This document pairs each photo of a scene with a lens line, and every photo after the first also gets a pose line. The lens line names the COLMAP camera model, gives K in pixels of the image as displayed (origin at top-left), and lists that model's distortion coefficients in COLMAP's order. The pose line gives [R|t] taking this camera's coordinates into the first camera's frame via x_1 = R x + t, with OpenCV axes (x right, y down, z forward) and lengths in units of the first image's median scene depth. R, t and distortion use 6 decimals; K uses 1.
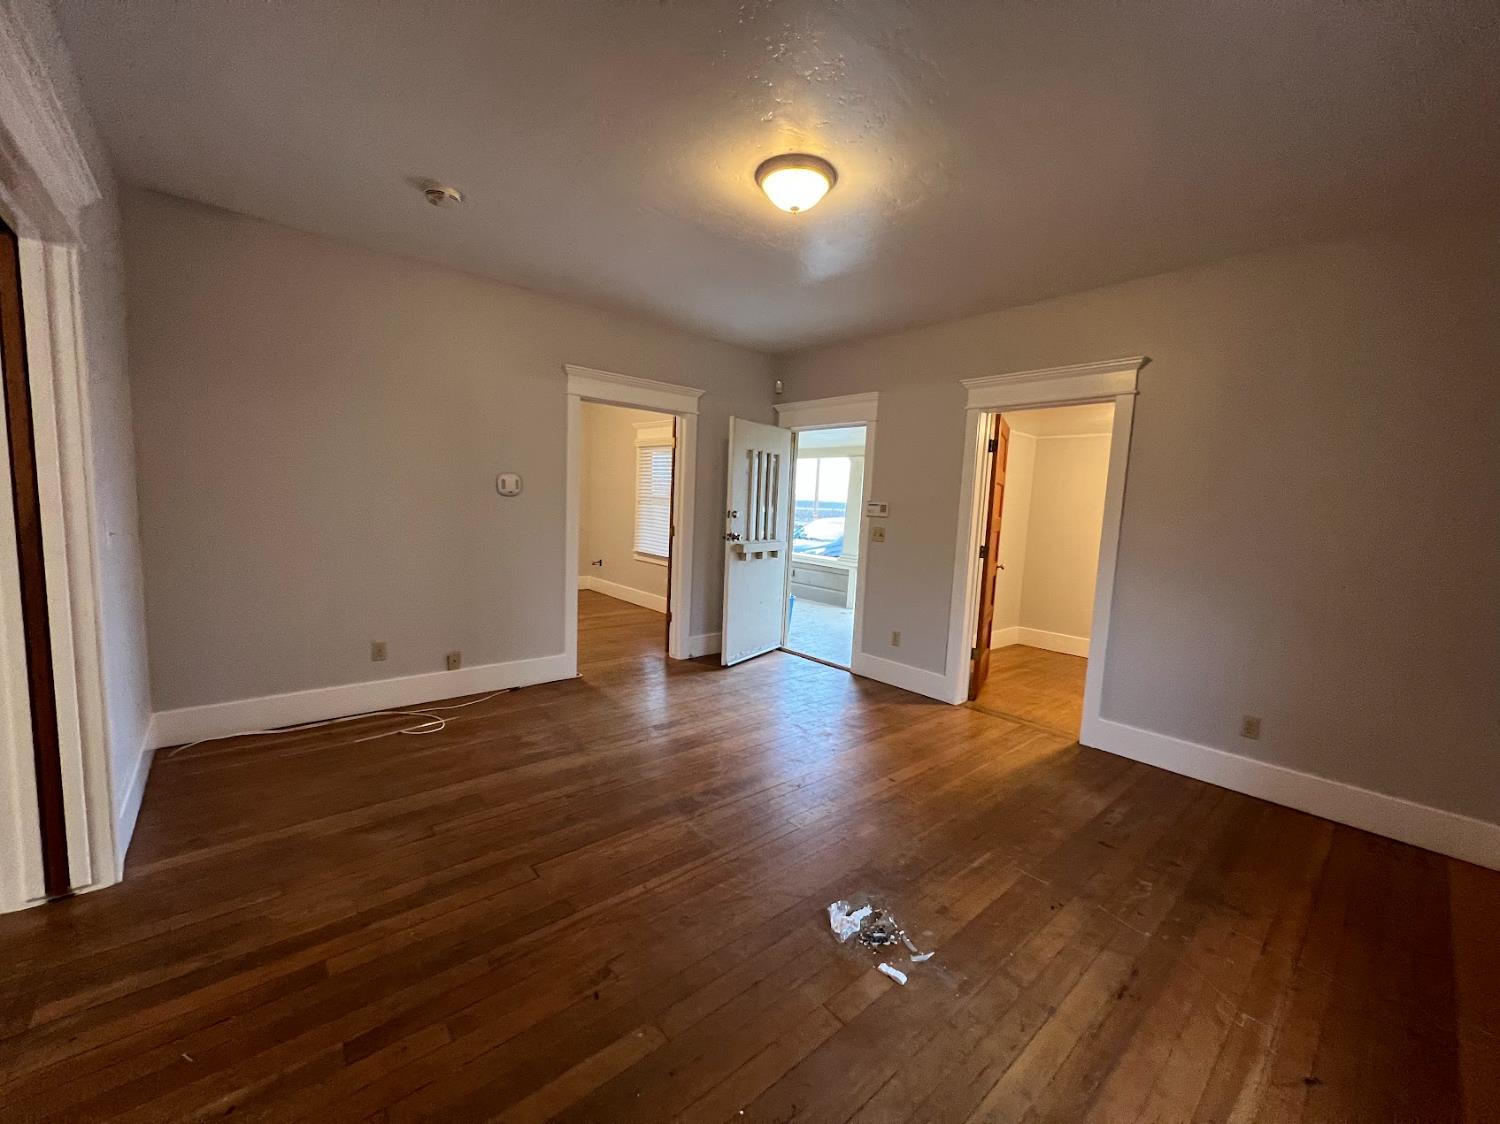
lens RADIAL K [[598.5, 0, 751.9], [0, 598.5, 563.3], [0, 0, 1]] dist [-0.000515, -0.000174]
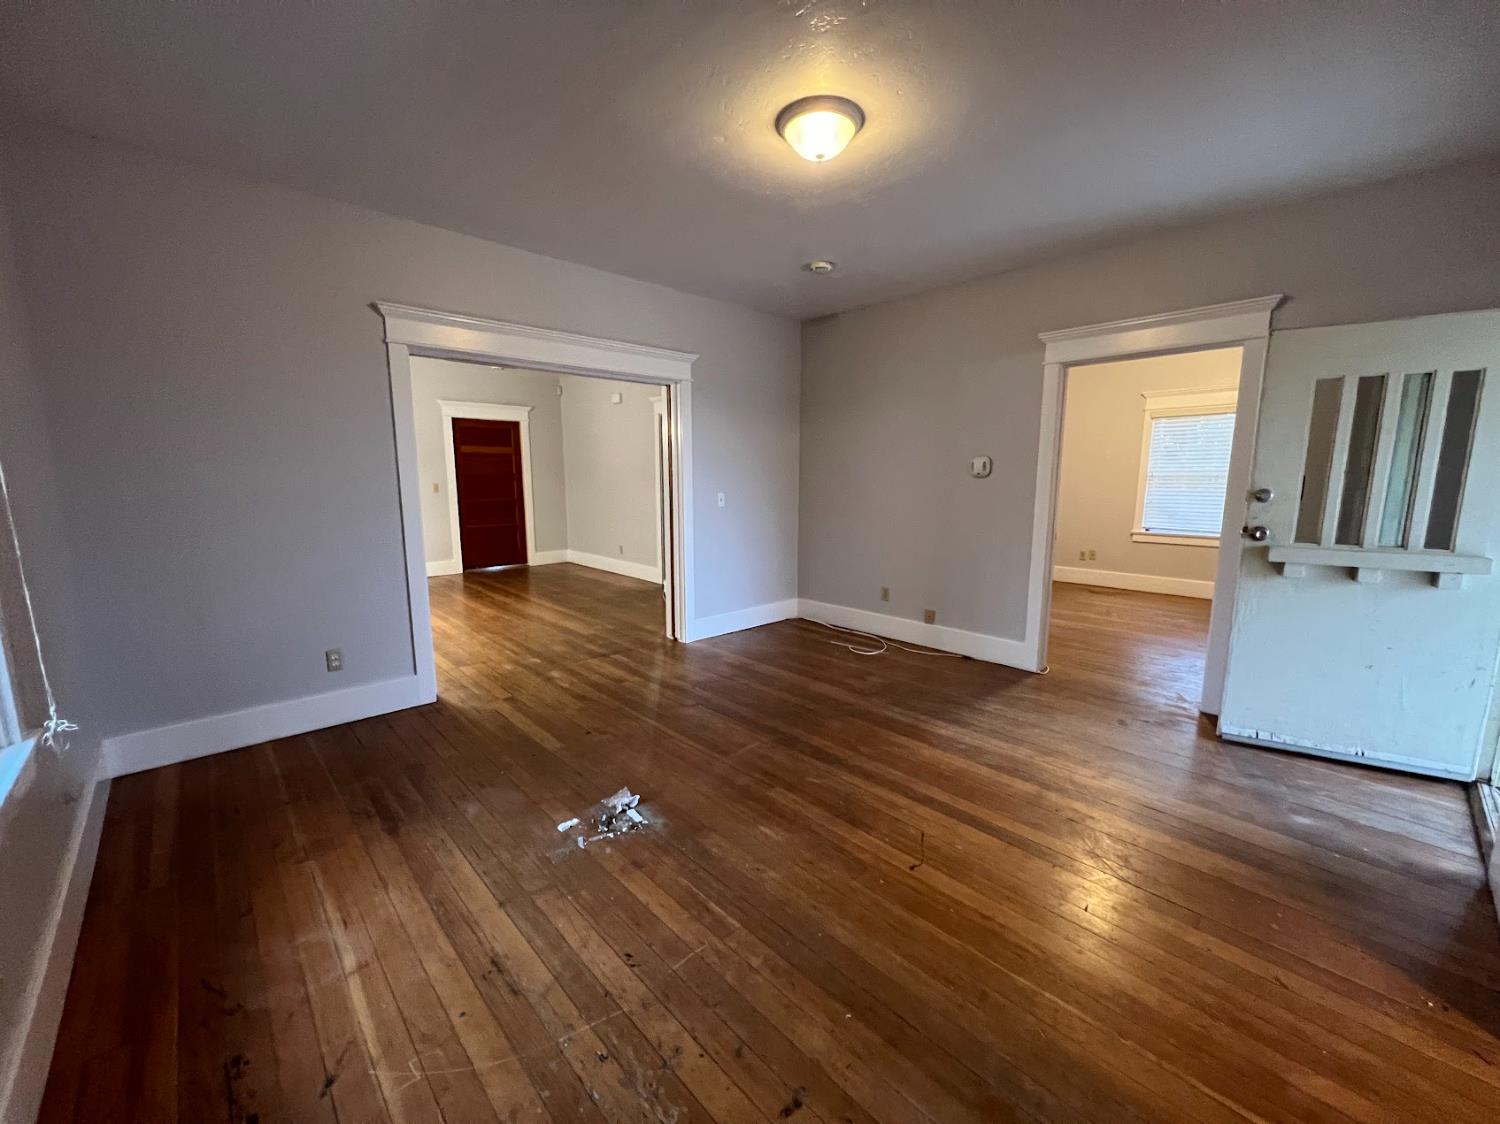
lens RADIAL K [[598.5, 0, 751.9], [0, 598.5, 563.3], [0, 0, 1]] dist [-0.000515, -0.000174]
pose [[0.039619, 0.105691, -0.993609, 0.778994], [-0.103102, 0.989515, 0.101145, -0.032374], [0.993881, 0.098436, 0.050101, 0.662514]]
